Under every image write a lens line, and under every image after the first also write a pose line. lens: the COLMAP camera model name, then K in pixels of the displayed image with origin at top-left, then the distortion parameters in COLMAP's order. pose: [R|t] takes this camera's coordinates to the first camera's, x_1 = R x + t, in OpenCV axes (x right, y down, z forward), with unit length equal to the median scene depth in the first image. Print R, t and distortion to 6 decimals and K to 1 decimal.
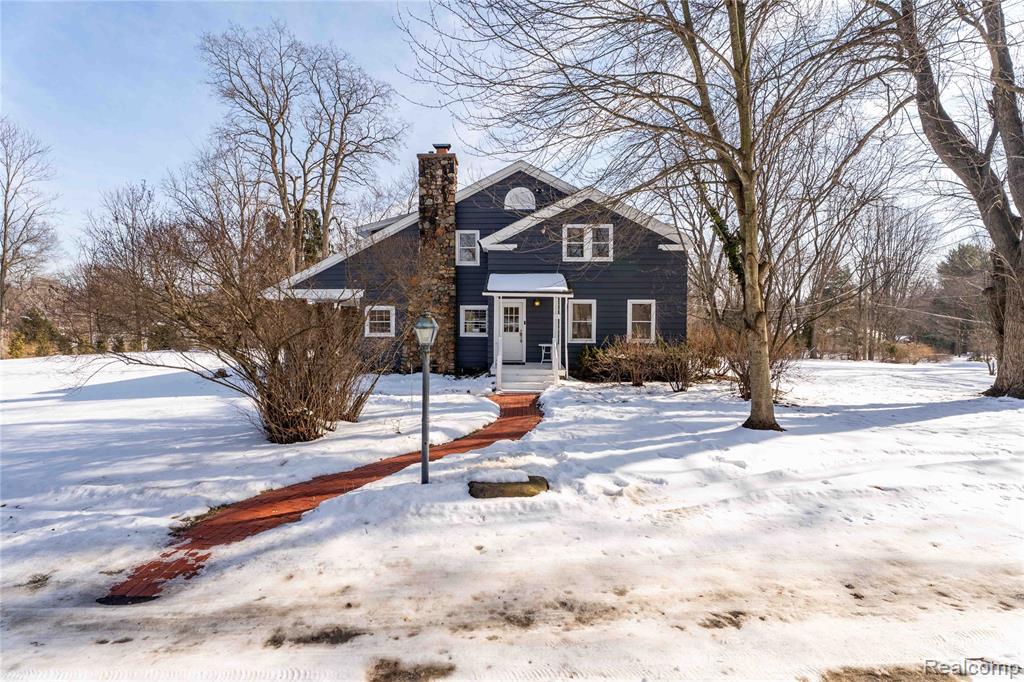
lens RADIAL K [[457.8, 0, 508.3], [0, 457.8, 334.4], [0, 0, 1]] dist [0.005023, -0.002448]
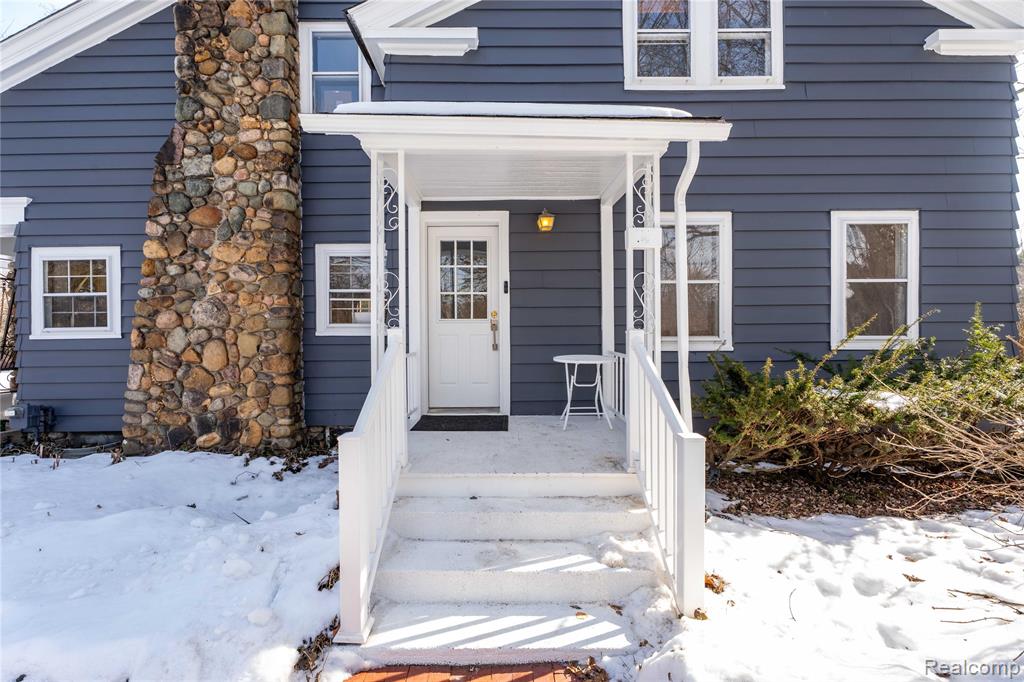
lens RADIAL K [[457.8, 0, 507.9], [0, 457.8, 337.0], [0, 0, 1]] dist [0.005023, -0.002448]
pose [[0.999567, -0.009770, 0.027743, 0.033086], [0.010288, 0.999774, -0.018594, 0.016197], [-0.027555, 0.018872, 0.999442, 0.805740]]
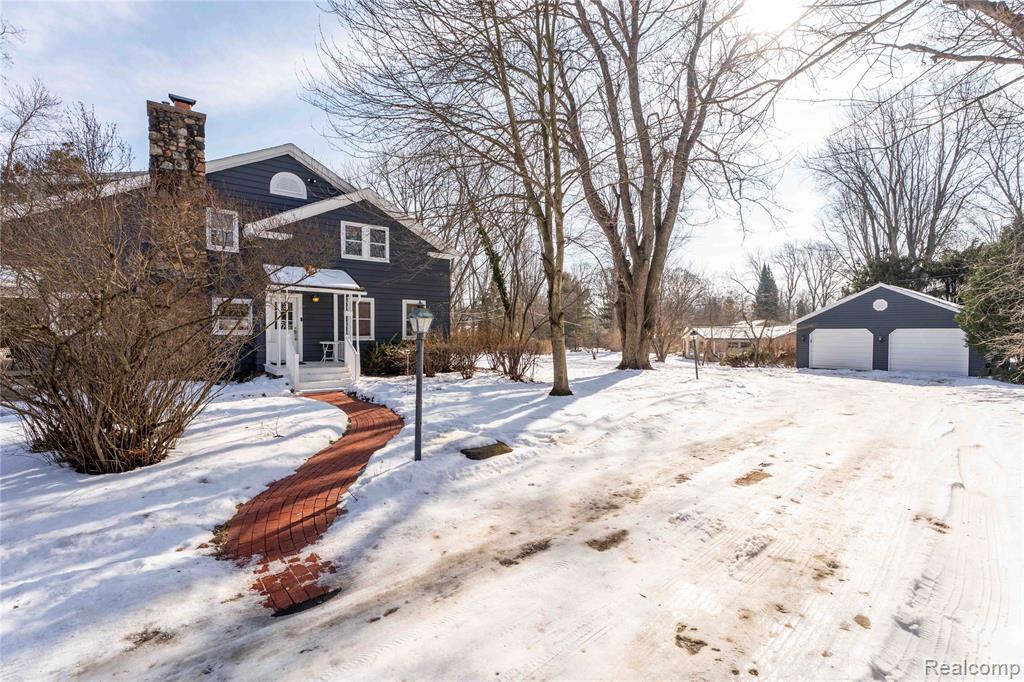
lens RADIAL K [[457.8, 0, 511.8], [0, 457.8, 333.9], [0, 0, 1]] dist [0.005023, -0.002448]
pose [[0.767675, -0.003627, 0.640829, -0.271411], [0.006750, 0.999974, -0.002426, 0.010949], [-0.640804, 0.006188, 0.767680, 0.007983]]
